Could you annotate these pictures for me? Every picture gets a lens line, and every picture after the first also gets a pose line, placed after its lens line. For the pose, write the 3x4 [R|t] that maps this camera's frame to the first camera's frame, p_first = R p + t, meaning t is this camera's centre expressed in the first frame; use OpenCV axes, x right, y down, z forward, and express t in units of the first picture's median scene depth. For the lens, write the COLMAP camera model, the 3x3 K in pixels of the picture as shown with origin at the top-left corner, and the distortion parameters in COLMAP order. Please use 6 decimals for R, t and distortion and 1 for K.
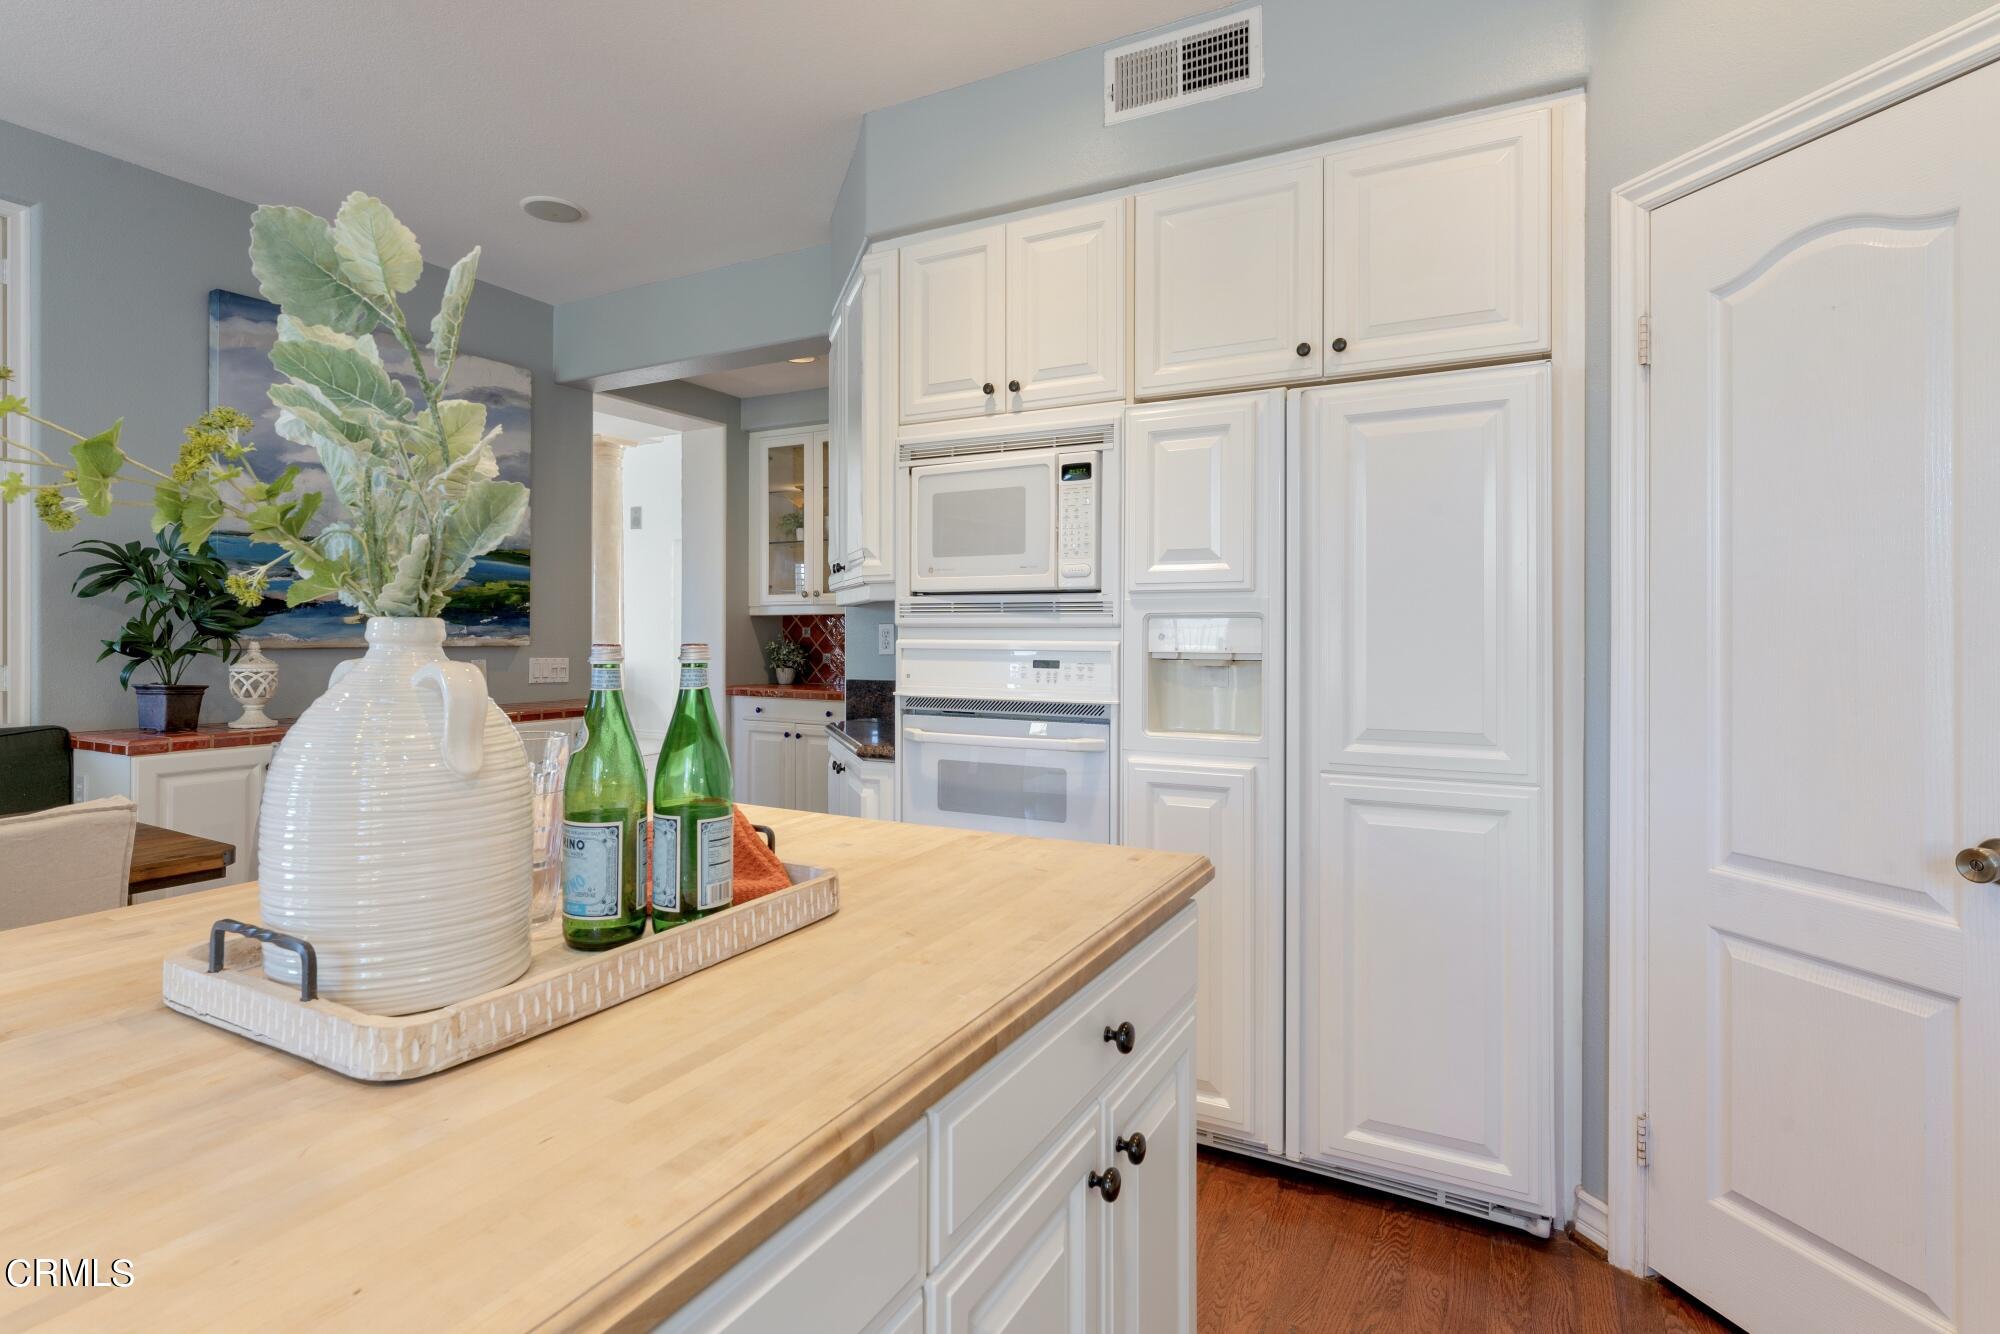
lens RADIAL K [[1018.5, 0, 993.7], [0, 1018.5, 629.2], [0, 0, 1]] dist [-0.001176, 0.000438]
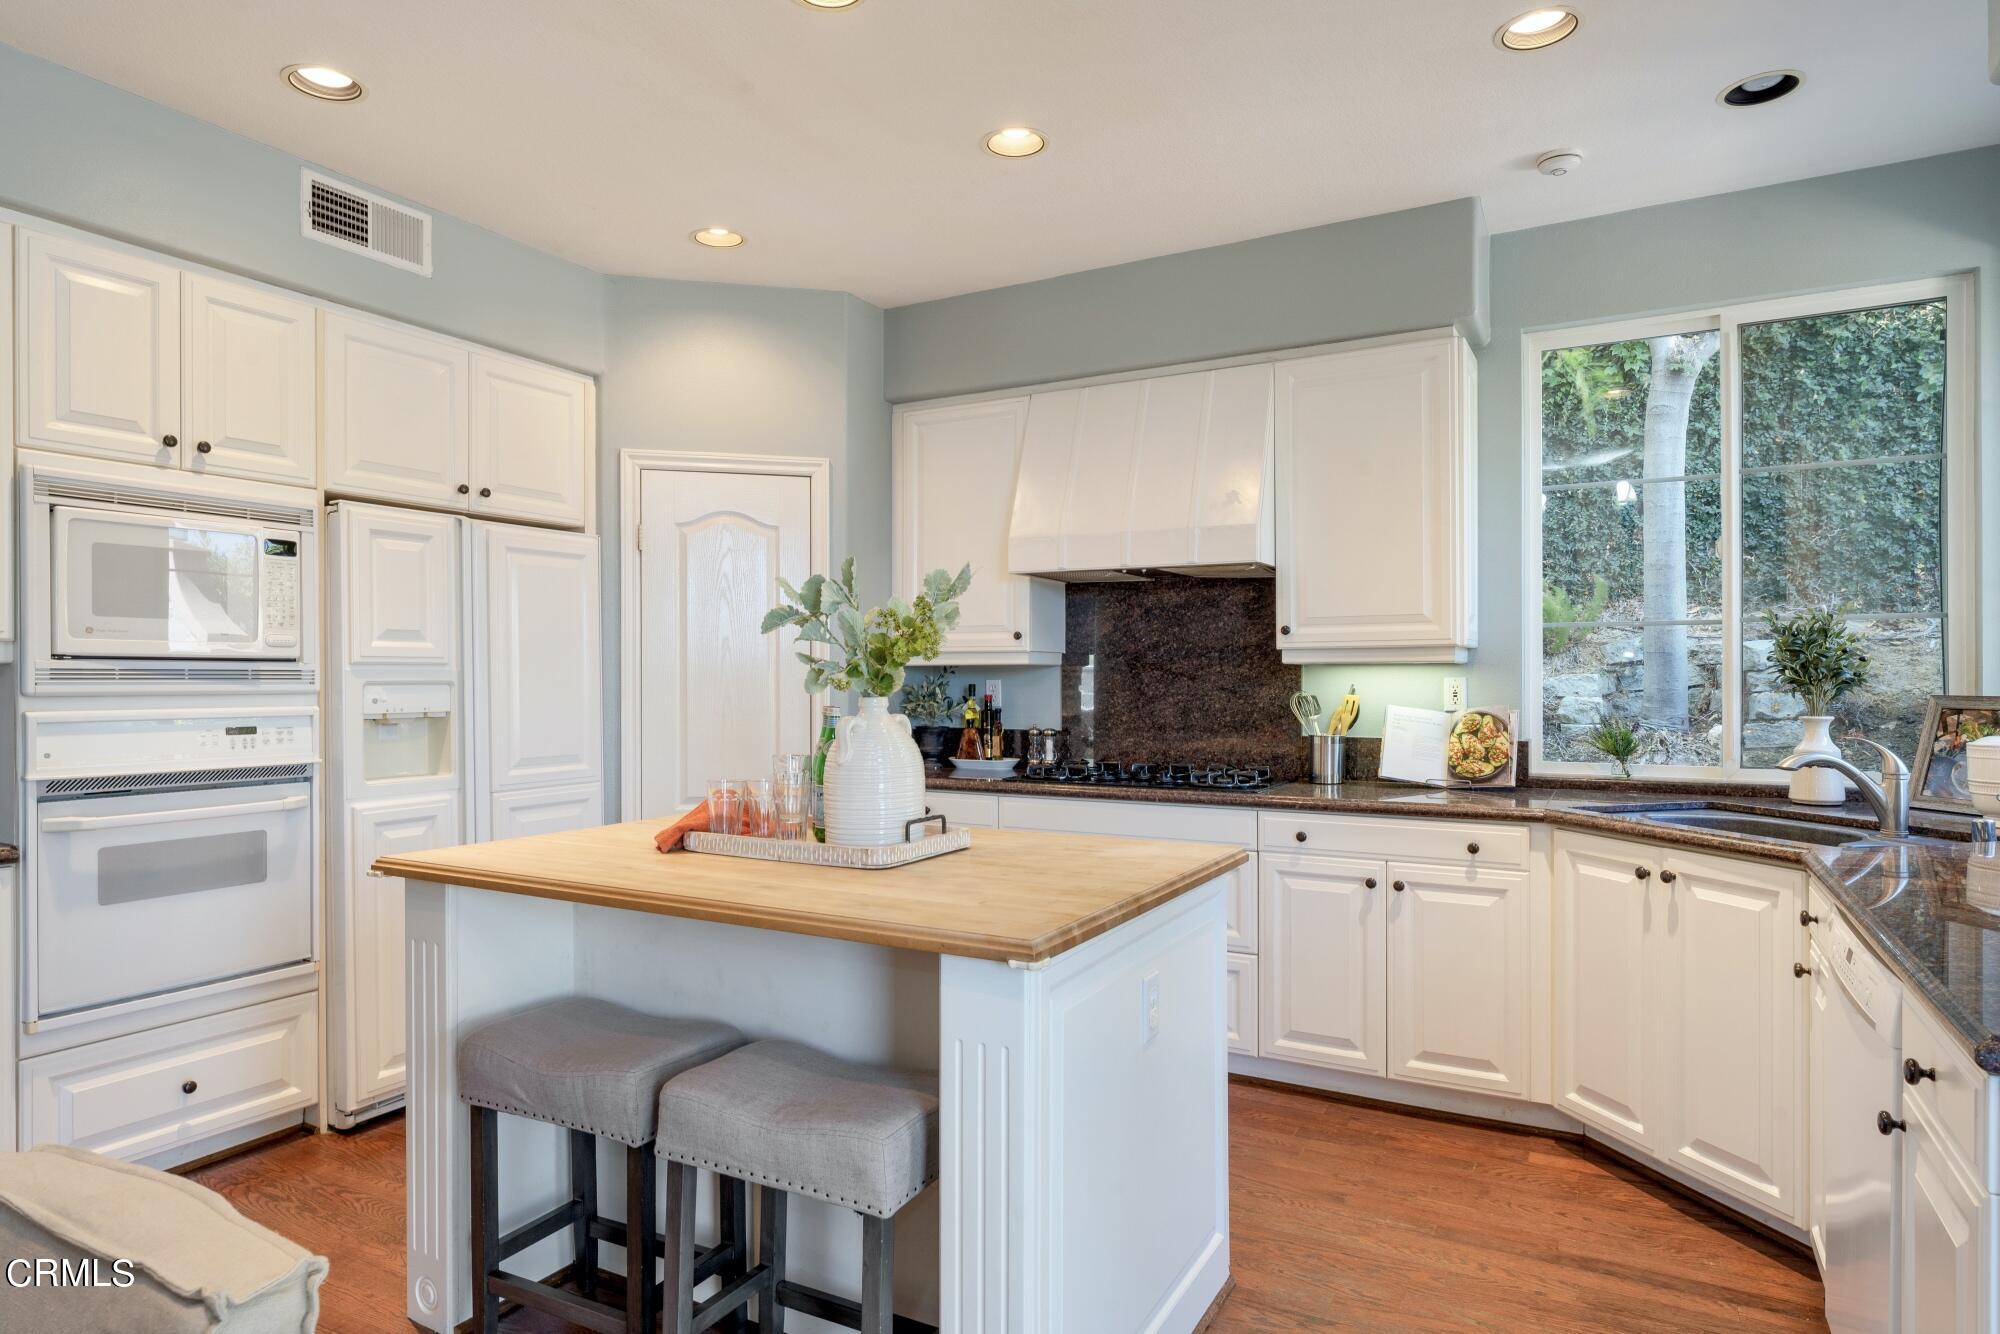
lens RADIAL K [[1176.5, 0, 980.3], [0, 1176.5, 667.2], [0, 0, 1]] dist [0.015813, -0.005519]
pose [[0.021028, 0.006548, 0.999757, -1.130437], [-0.000550, 0.999978, -0.006538, -0.022130], [-0.999779, -0.000413, 0.021031, 0.241473]]
